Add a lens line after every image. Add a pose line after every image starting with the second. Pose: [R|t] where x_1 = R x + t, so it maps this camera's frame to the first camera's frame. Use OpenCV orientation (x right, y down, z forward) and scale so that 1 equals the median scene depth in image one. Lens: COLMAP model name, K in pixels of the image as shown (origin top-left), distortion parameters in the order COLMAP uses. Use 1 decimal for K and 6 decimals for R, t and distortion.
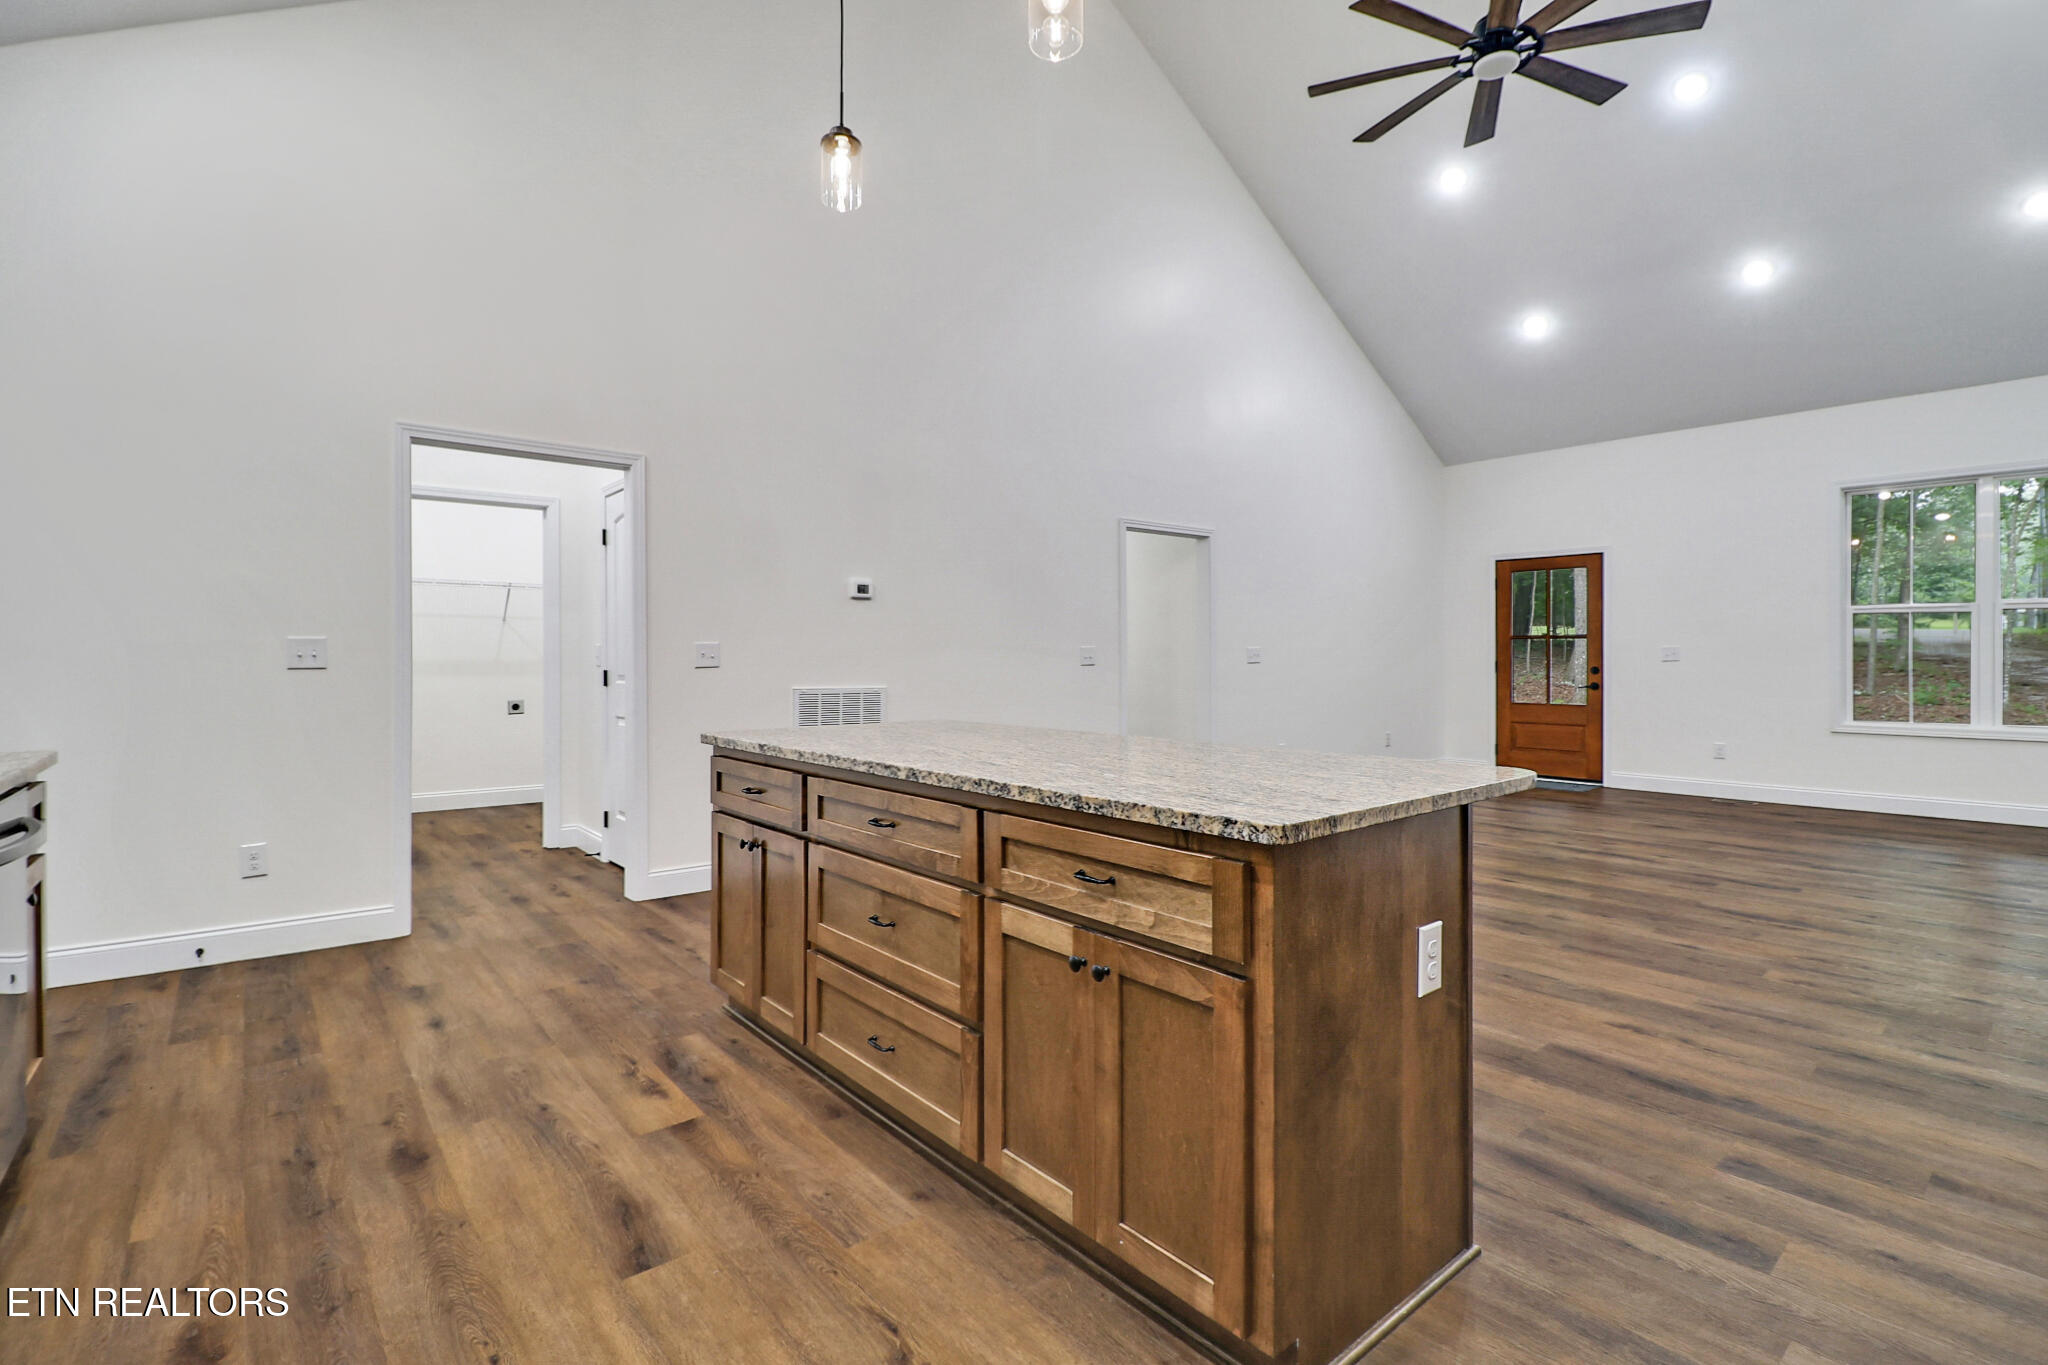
lens RADIAL K [[937.2, 0, 1015.1], [0, 937.2, 661.1], [0, 0, 1]] dist [0.002114, -0.014465]
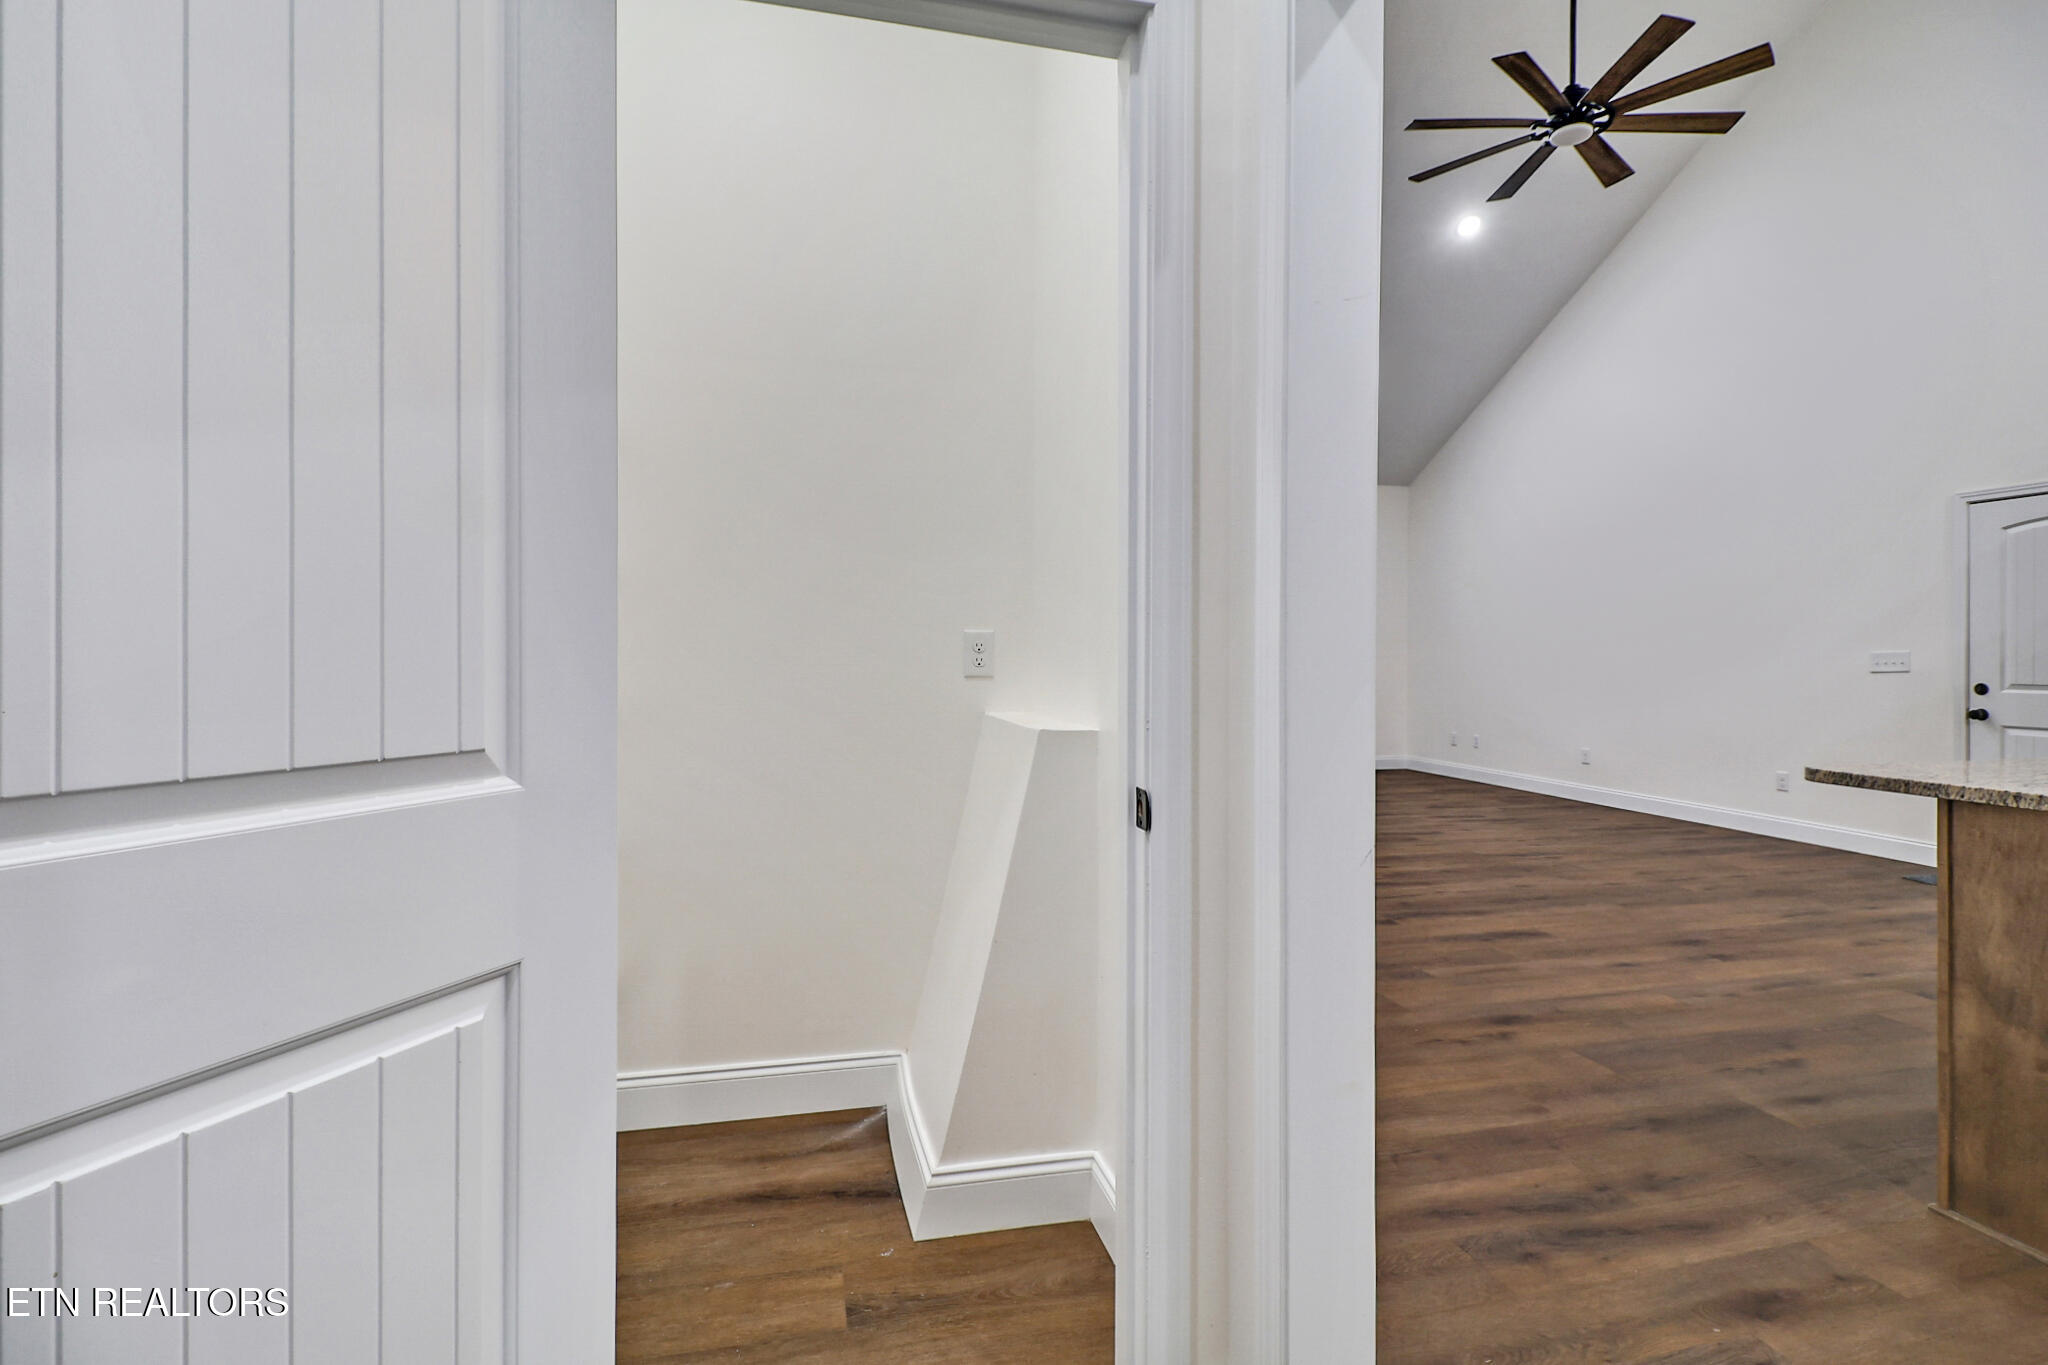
lens RADIAL K [[937.2, 0, 1015.1], [0, 937.2, 661.1], [0, 0, 1]] dist [0.002114, -0.014465]
pose [[0.444810, 0.005421, 0.895609, -0.874916], [-0.006847, 0.999973, -0.002652, 0.001704], [-0.895599, -0.004952, 0.444835, 1.228128]]
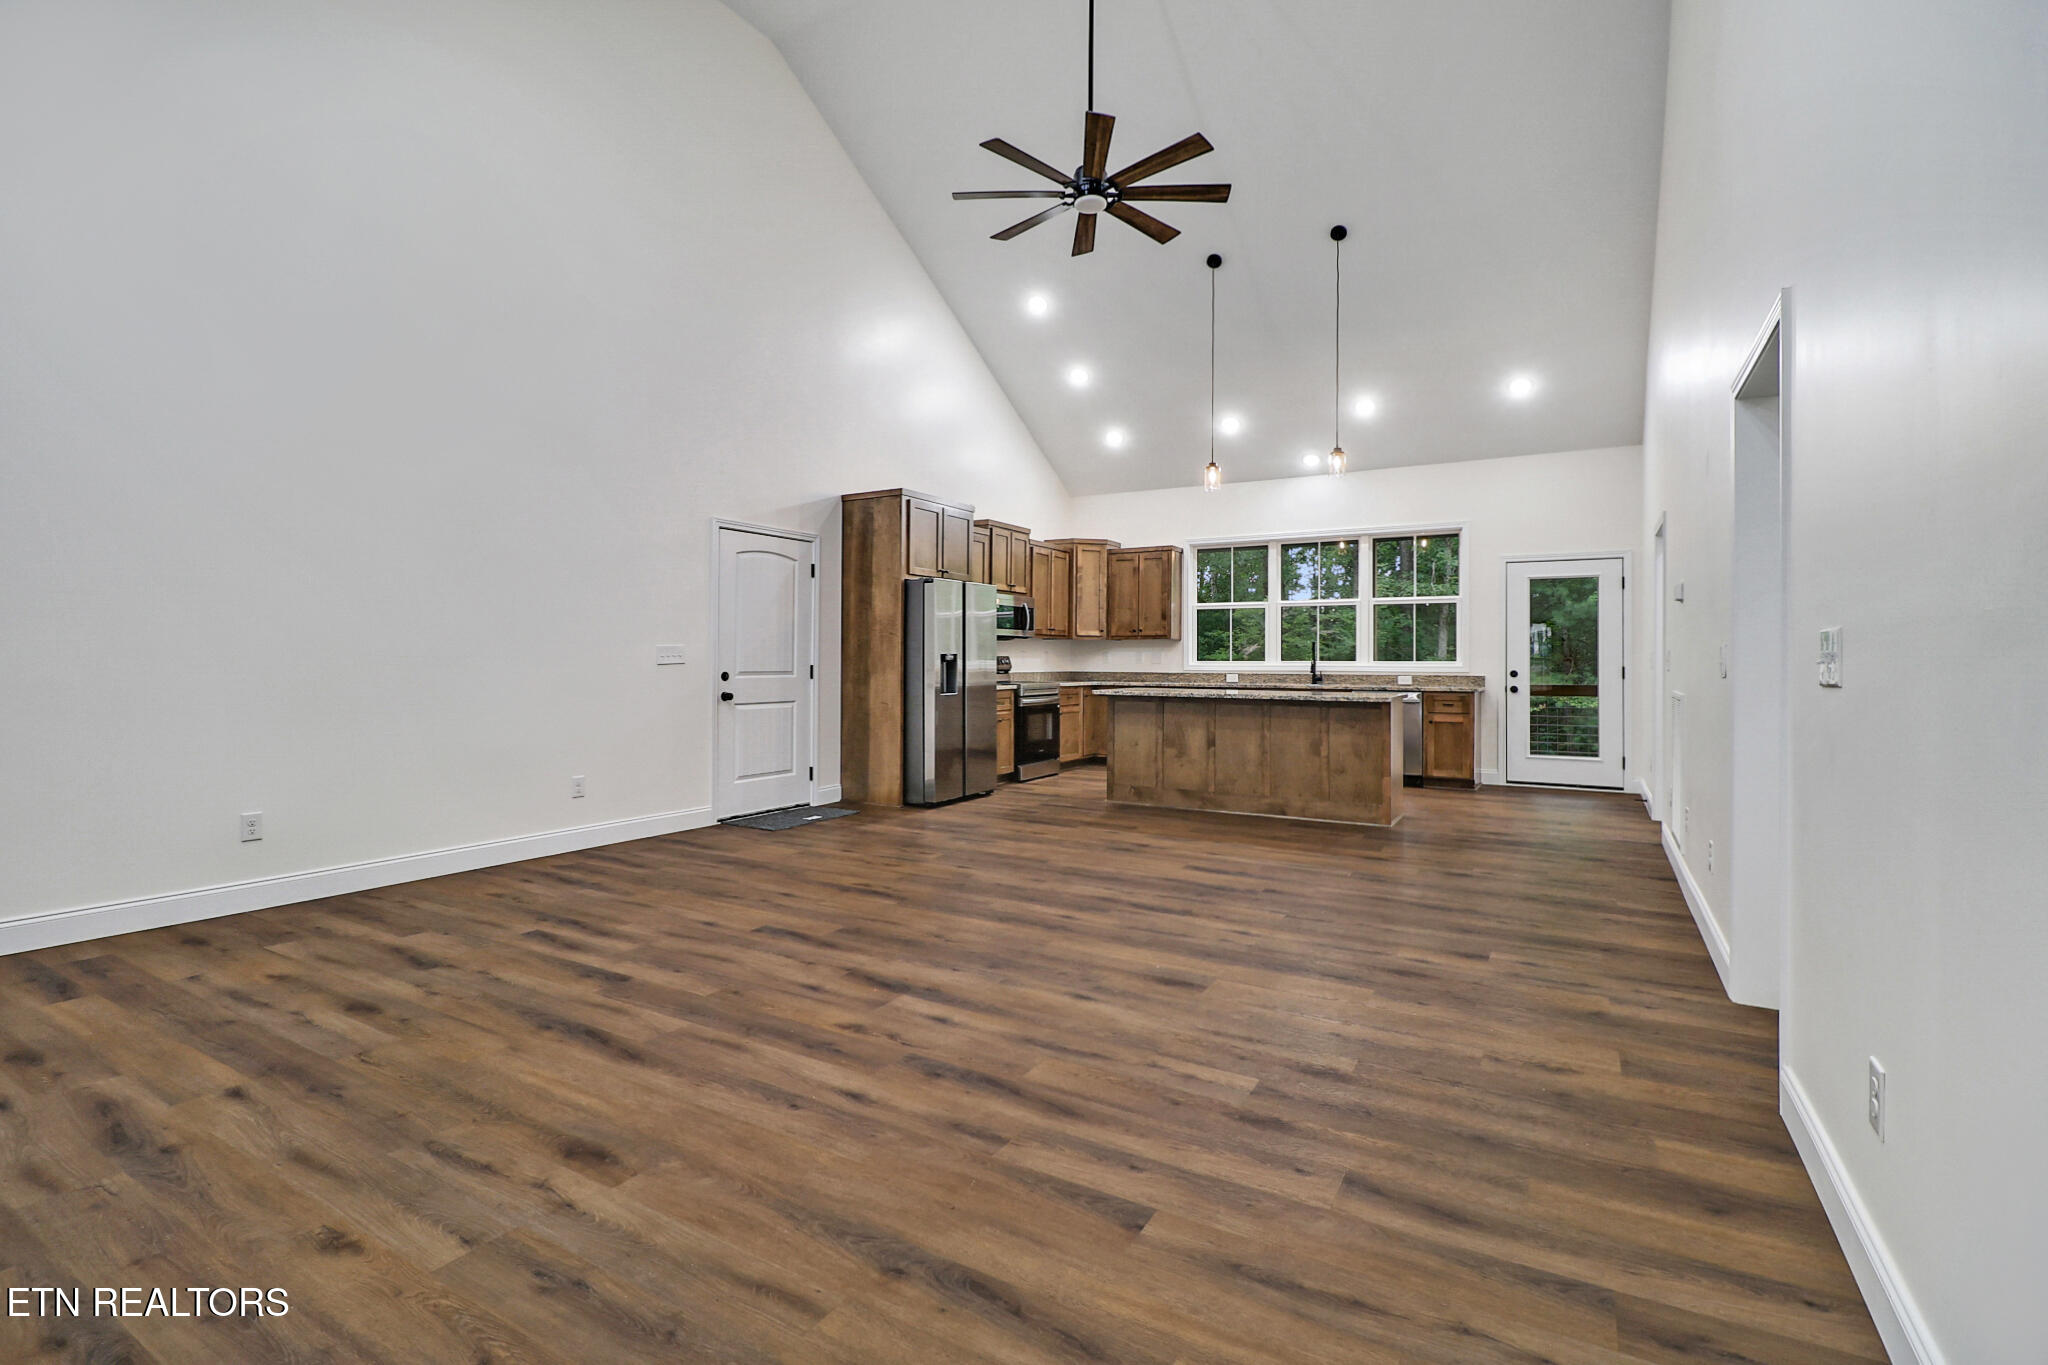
lens RADIAL K [[937.2, 0, 1015.1], [0, 937.2, 661.1], [0, 0, 1]] dist [0.002114, -0.014465]
pose [[-0.939627, -0.001029, -0.342199, 1.186062], [-0.003081, 0.999980, 0.005455, -0.010957], [0.342187, 0.006180, -0.939612, 2.461185]]
